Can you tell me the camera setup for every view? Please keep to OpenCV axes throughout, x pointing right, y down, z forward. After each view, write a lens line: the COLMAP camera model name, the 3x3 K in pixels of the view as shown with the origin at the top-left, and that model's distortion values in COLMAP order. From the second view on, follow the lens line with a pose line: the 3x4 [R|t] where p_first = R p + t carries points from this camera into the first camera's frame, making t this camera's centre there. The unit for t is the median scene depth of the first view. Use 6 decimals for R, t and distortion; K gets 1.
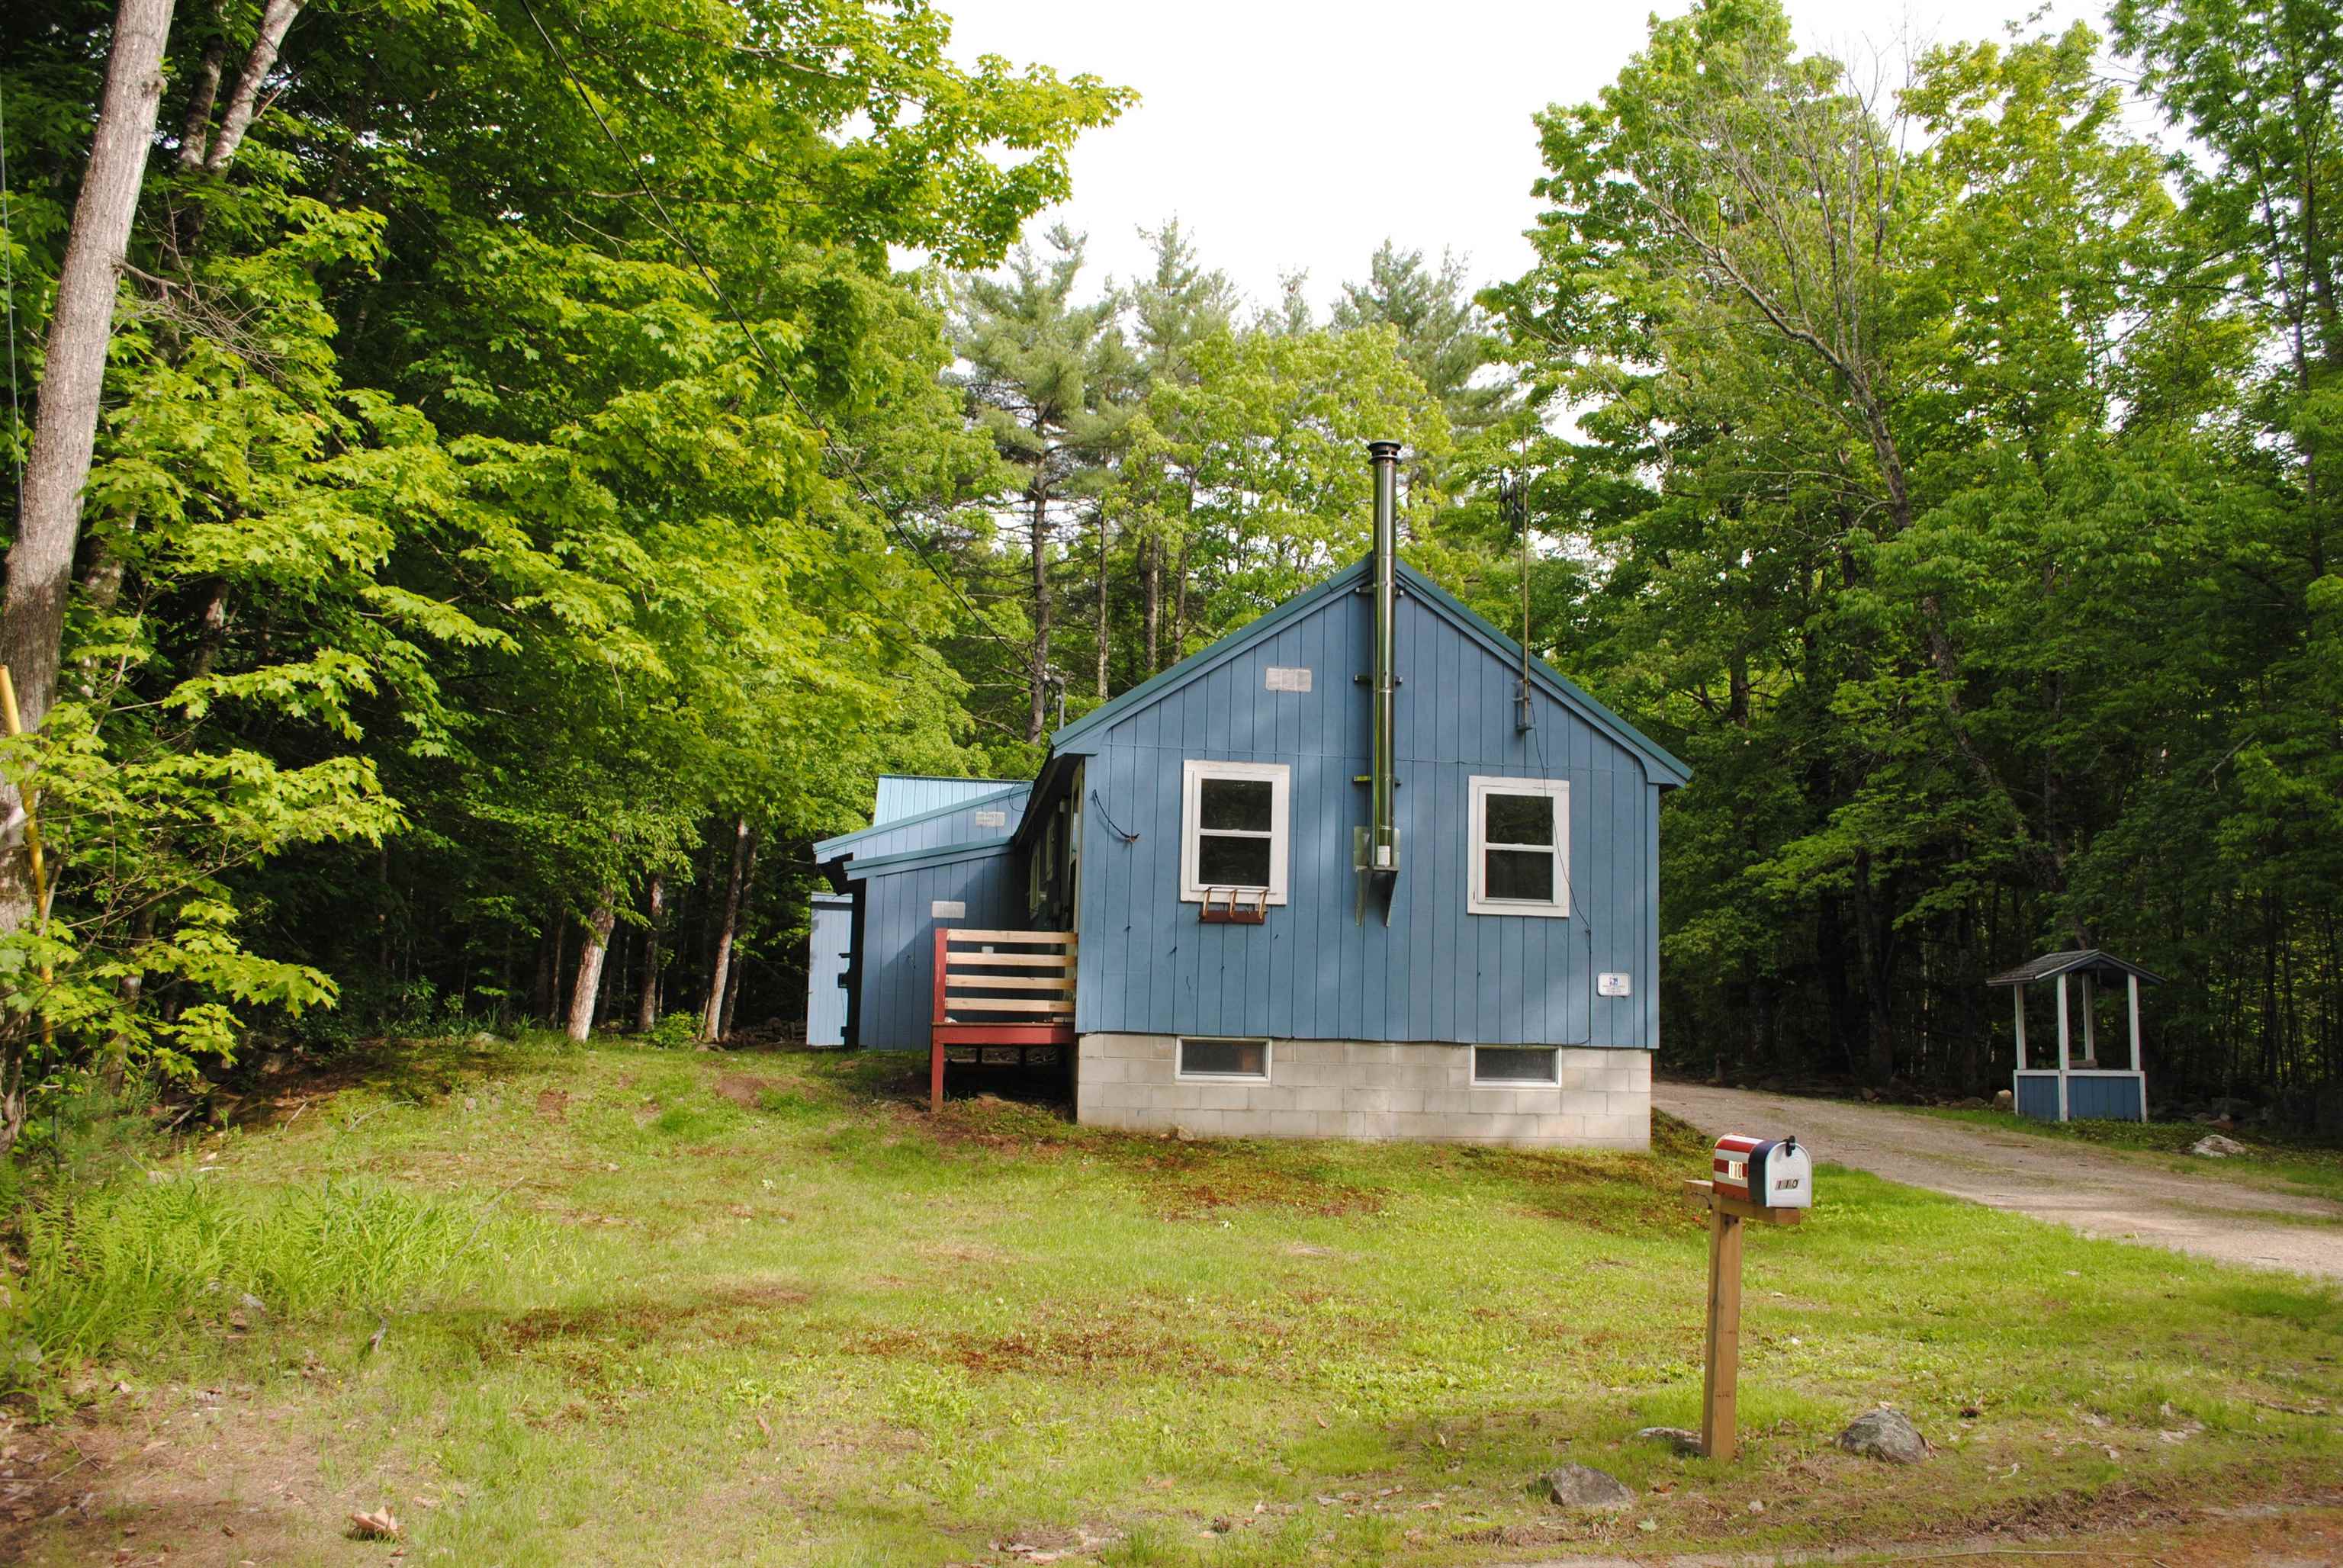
lens RADIAL K [[1874.6, 0, 1174.5], [0, 1874.6, 798.1], [0, 0, 1]] dist [-0.079718, 0.006807]
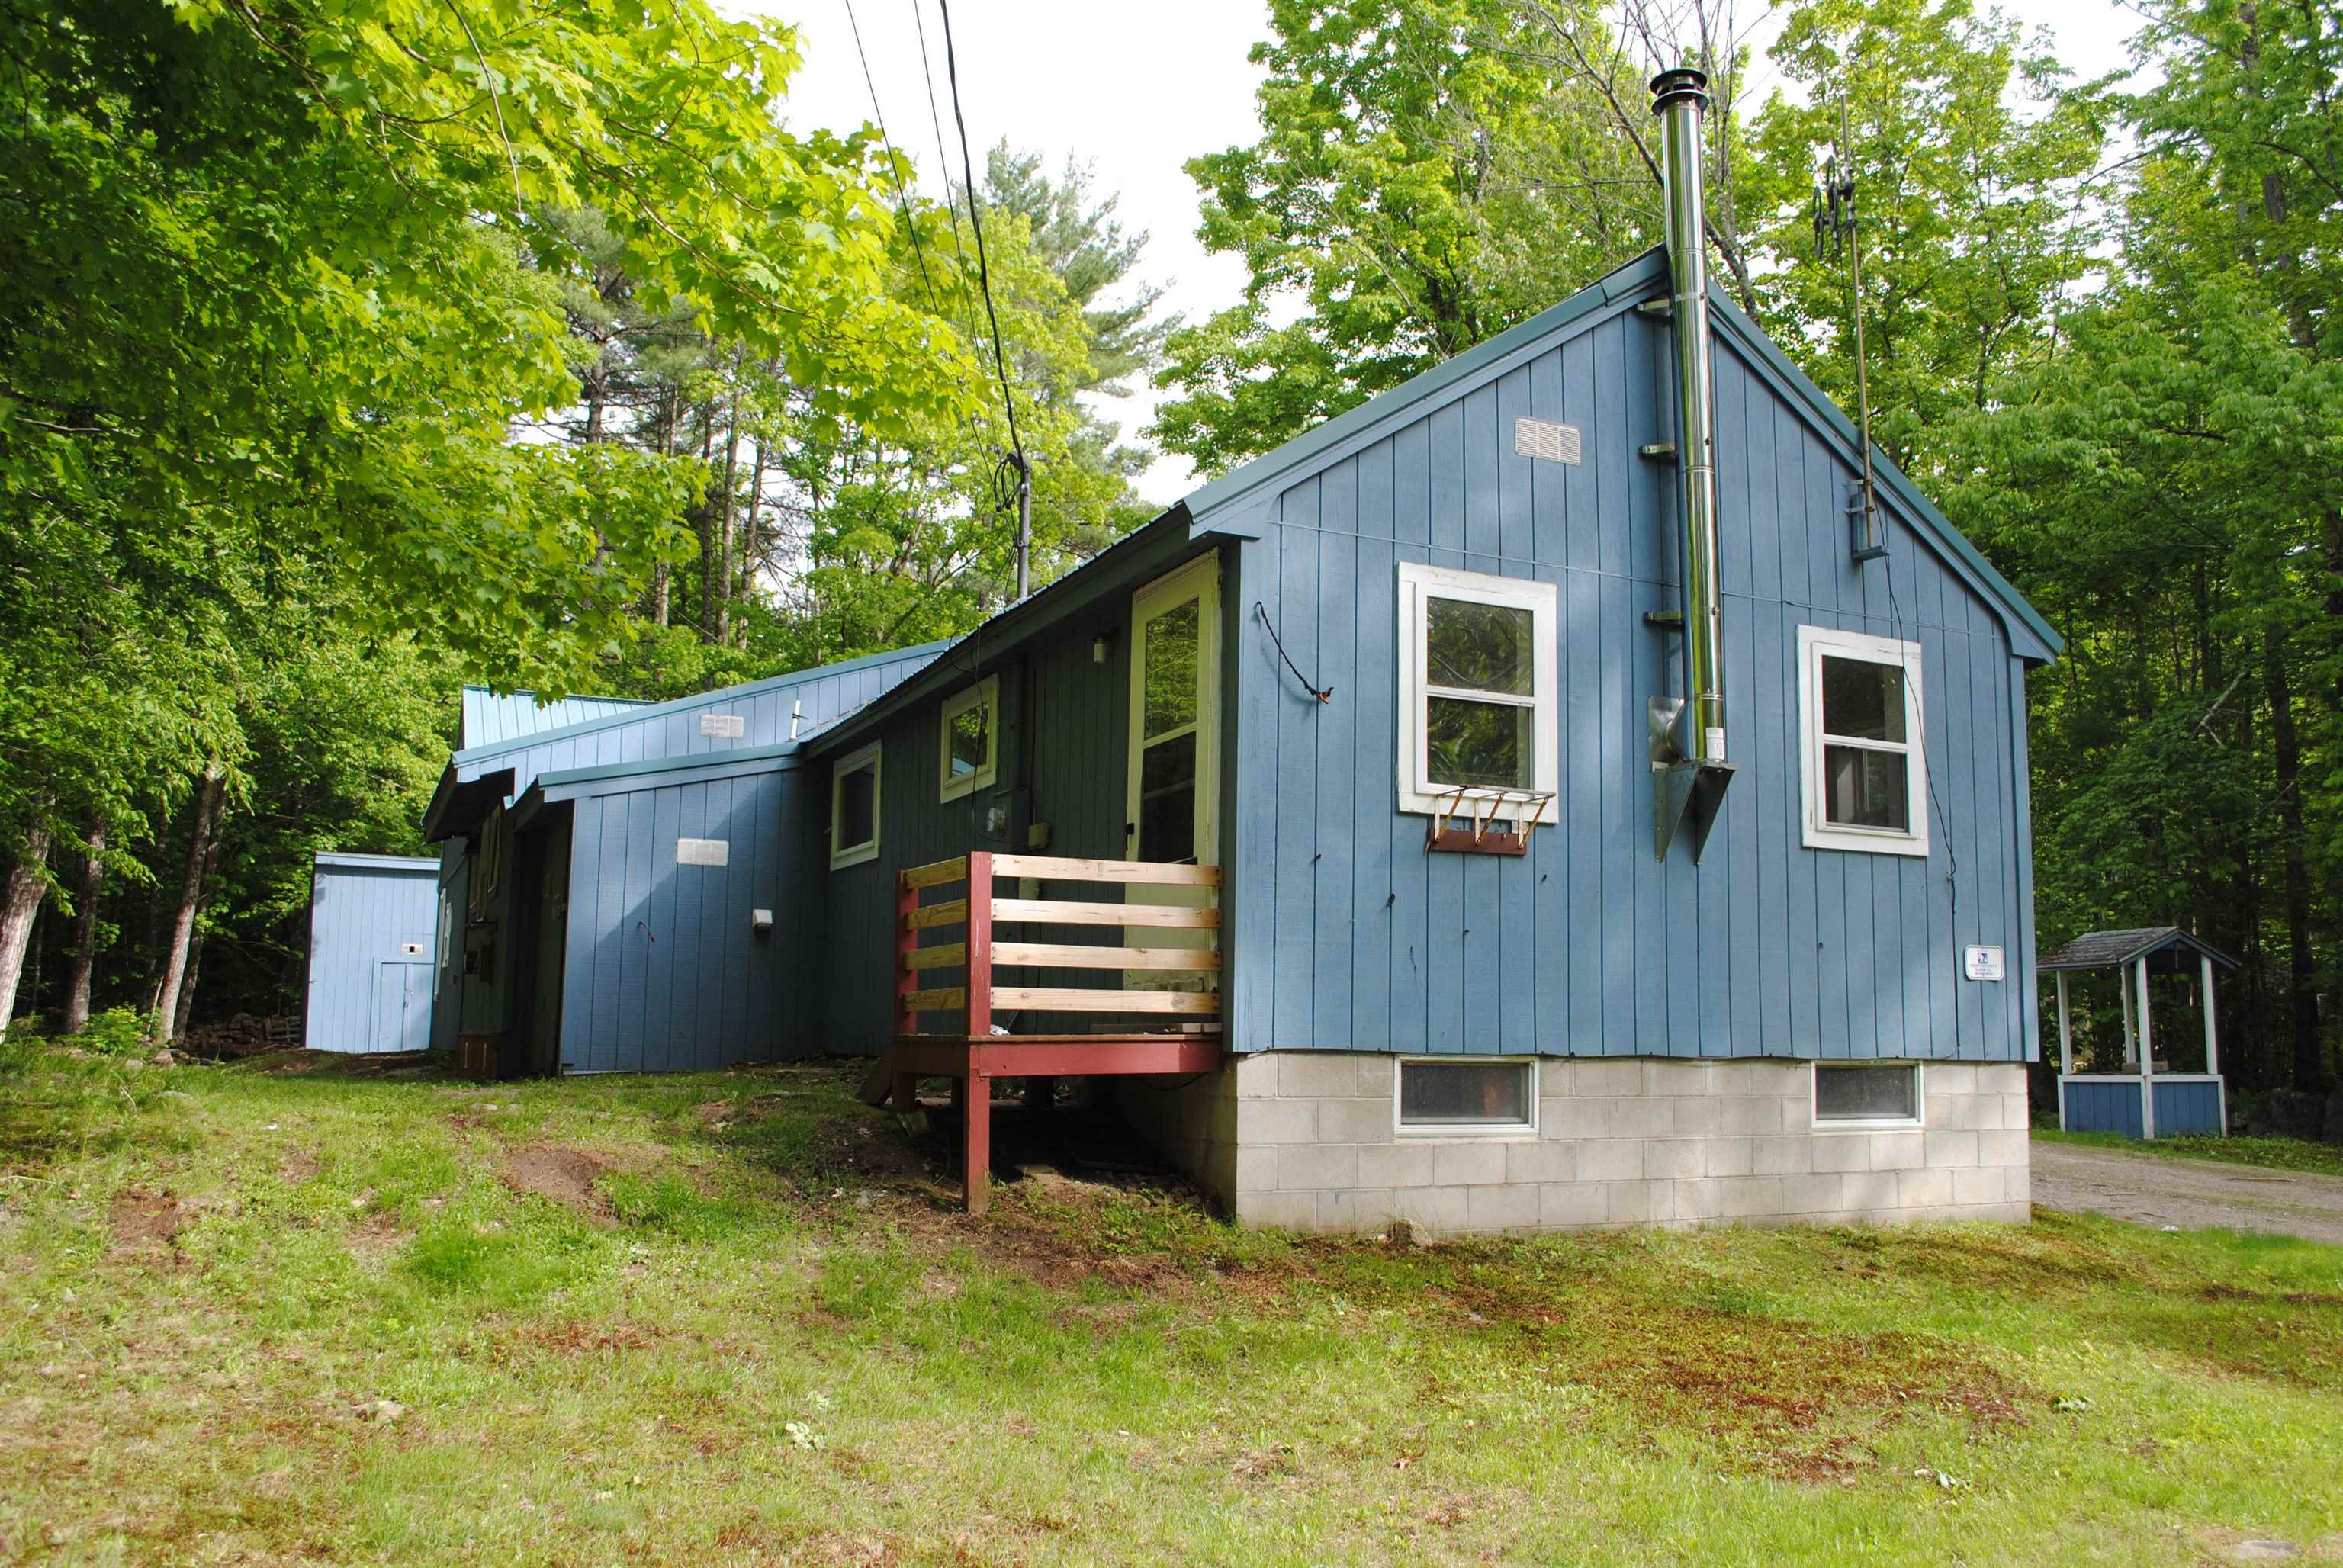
lens RADIAL K [[1874.6, 0, 1174.5], [0, 1874.6, 798.1], [0, 0, 1]] dist [-0.079718, 0.006807]
pose [[0.956459, 0.026871, 0.290628, -0.217838], [-0.028088, 0.999605, 0.000014, 0.051751], [-0.290513, -0.008176, 0.956836, 0.479814]]
